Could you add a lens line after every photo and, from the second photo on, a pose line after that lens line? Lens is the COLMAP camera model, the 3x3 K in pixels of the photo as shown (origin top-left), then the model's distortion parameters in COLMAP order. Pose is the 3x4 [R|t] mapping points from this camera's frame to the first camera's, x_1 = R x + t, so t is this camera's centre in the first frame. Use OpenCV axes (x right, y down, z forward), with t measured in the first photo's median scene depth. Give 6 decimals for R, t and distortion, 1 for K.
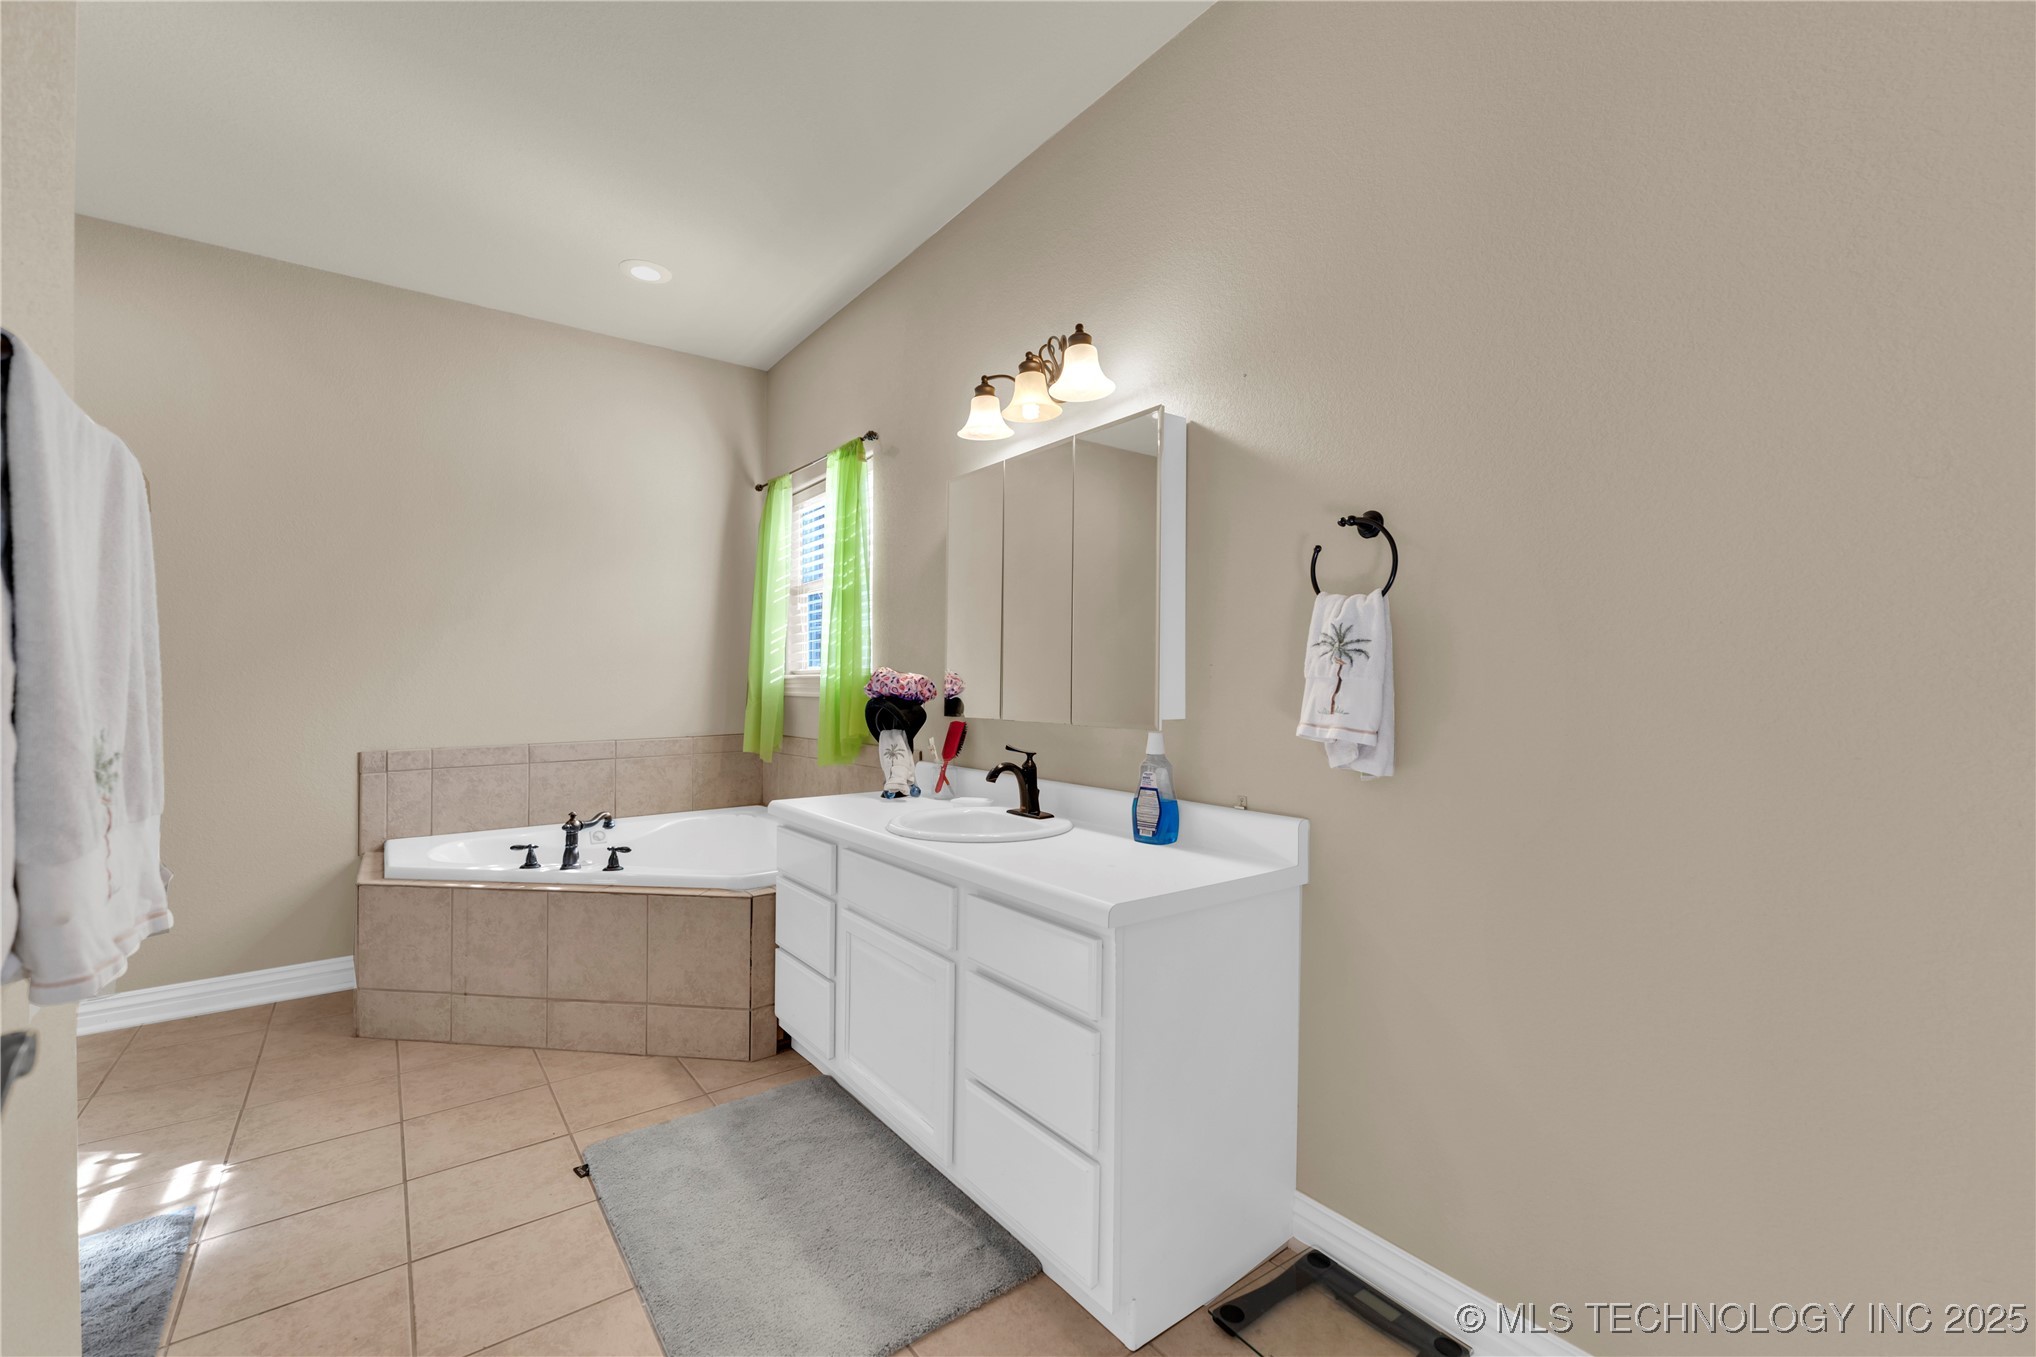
lens RADIAL K [[825.8, 0, 1028.7], [0, 825.8, 679.2], [0, 0, 1]] dist [-0.001913, 0.000210]
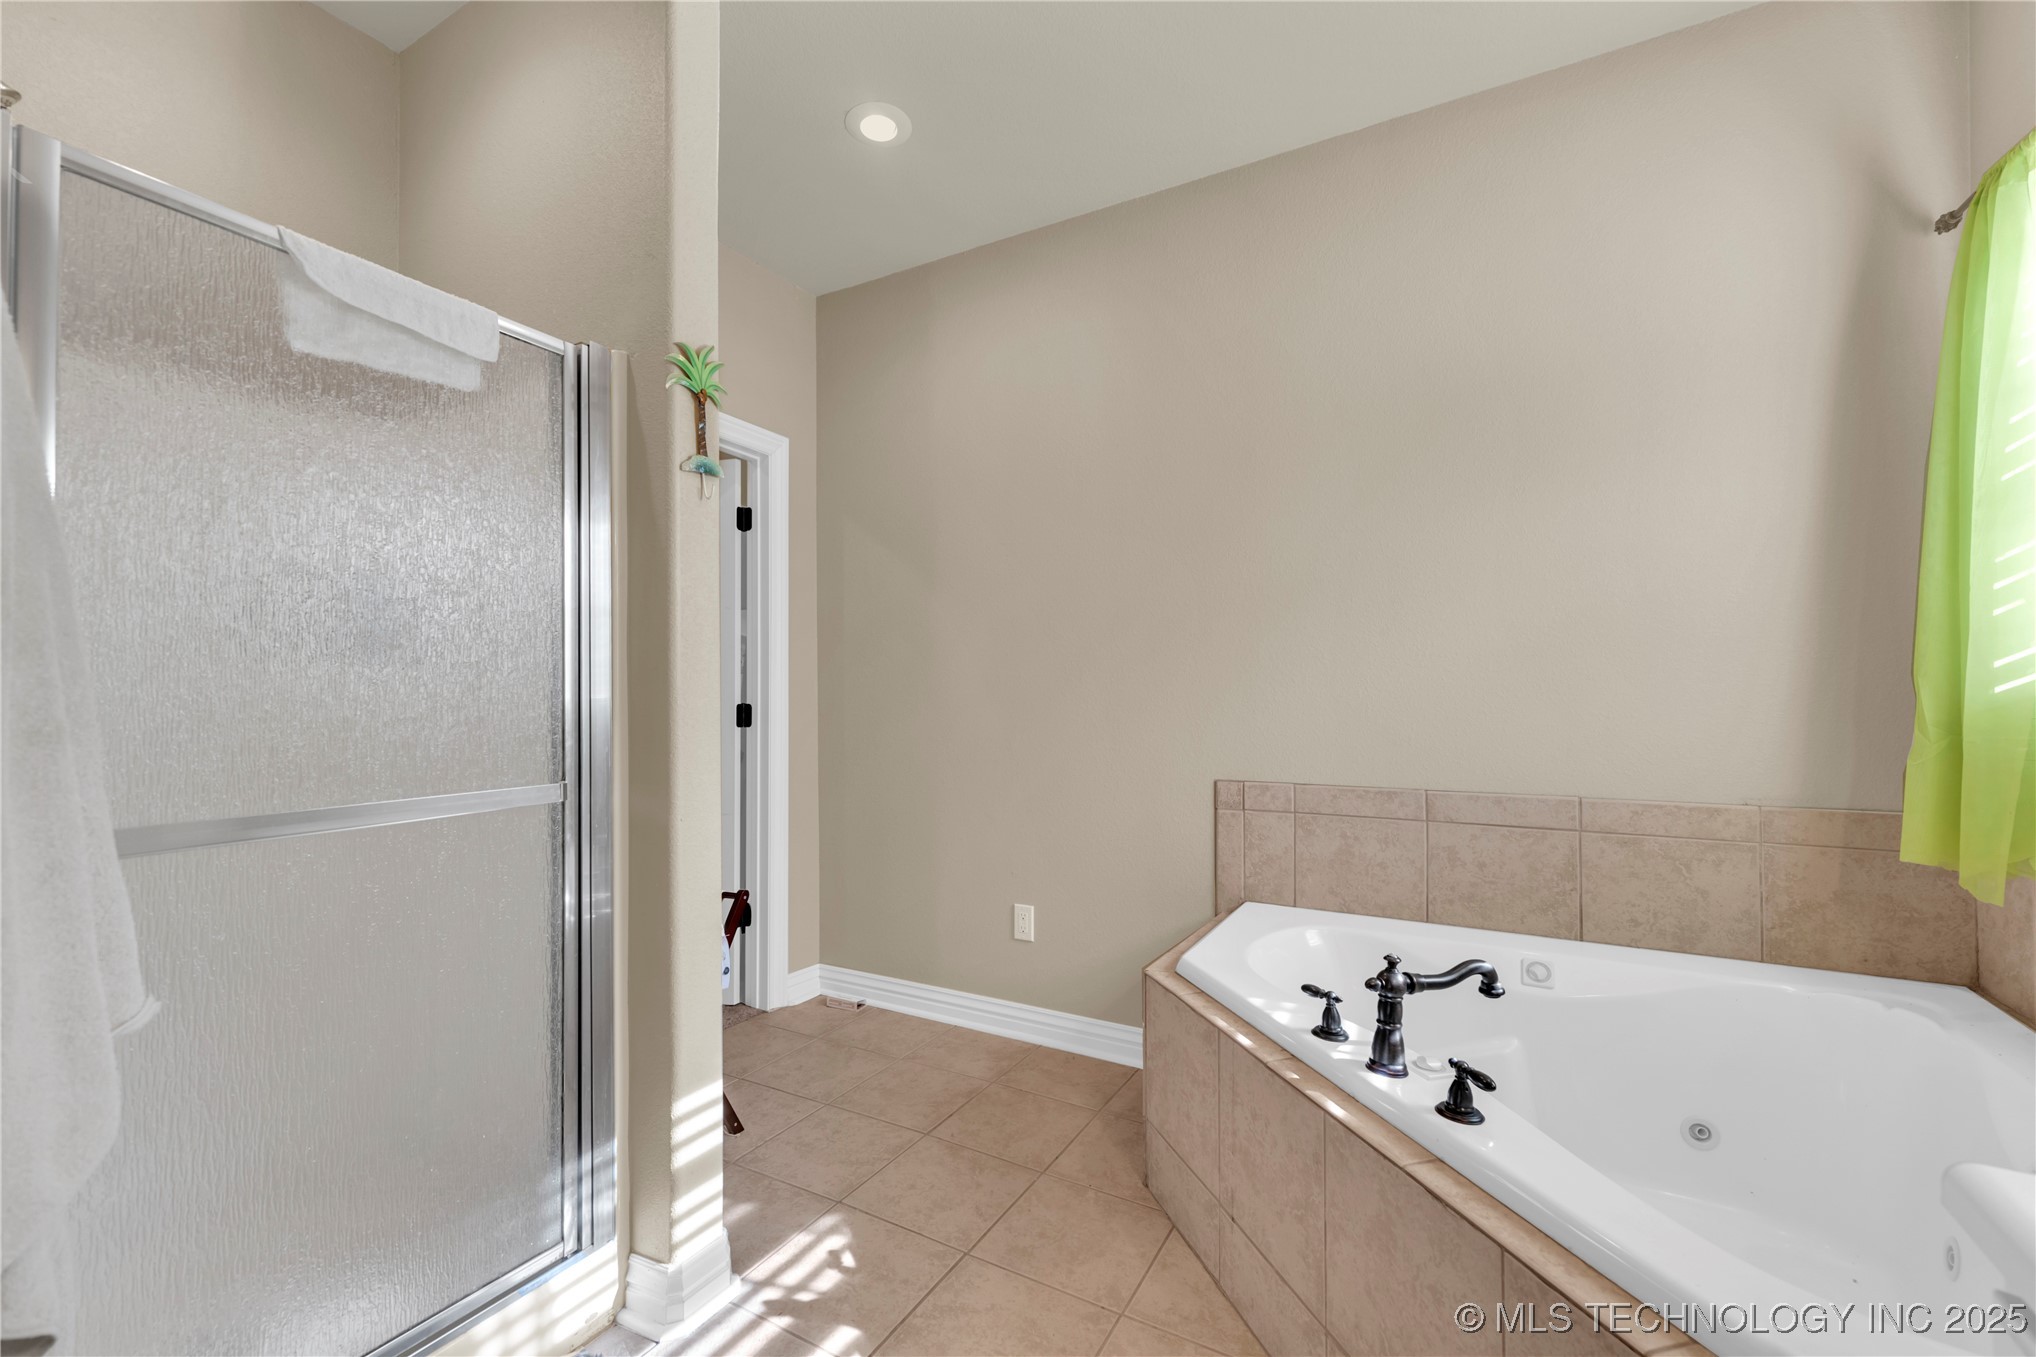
lens RADIAL K [[825.8, 0, 1031.1], [0, 825.8, 674.9], [0, 0, 1]] dist [-0.001913, 0.000210]
pose [[0.375694, -0.019068, -0.926548, -0.156535], [0.001976, 0.999803, -0.019774, 0.004400], [0.926742, 0.005598, 0.375658, 0.546975]]
